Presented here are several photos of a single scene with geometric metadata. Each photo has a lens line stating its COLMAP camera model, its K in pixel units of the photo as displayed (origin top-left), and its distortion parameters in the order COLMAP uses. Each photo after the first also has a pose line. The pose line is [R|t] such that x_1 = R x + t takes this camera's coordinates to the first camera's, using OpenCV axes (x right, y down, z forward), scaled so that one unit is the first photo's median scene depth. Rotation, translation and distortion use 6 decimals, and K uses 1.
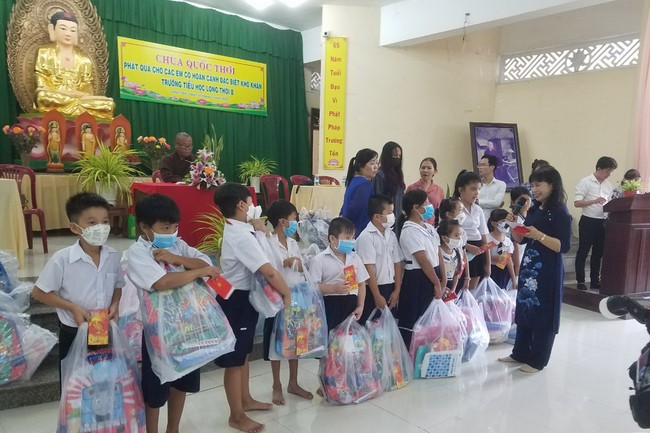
lens RADIAL K [[538.5, 0, 326.4], [0, 538.5, 270.3], [0, 0, 1]] dist [0.050193, -0.080633]
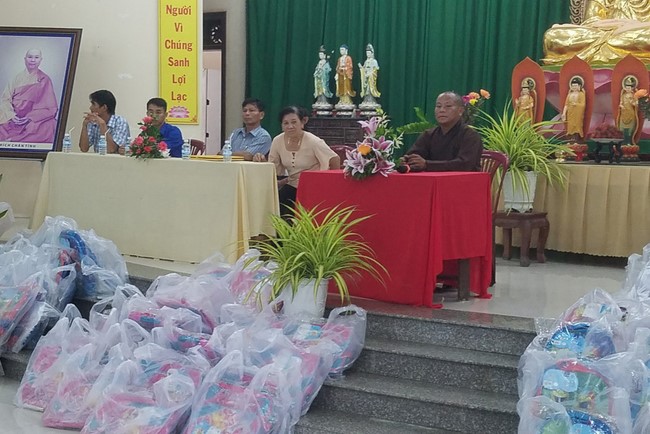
lens RADIAL K [[1136.7, 0, 322.7], [0, 1136.7, 226.7], [0, 0, 1]] dist [0.399582, -0.873526]
pose [[0.252012, 0.049437, -0.966460, 0.568101], [-0.173199, 0.984873, 0.005215, -0.052030], [0.952099, 0.166075, 0.256762, 0.342477]]
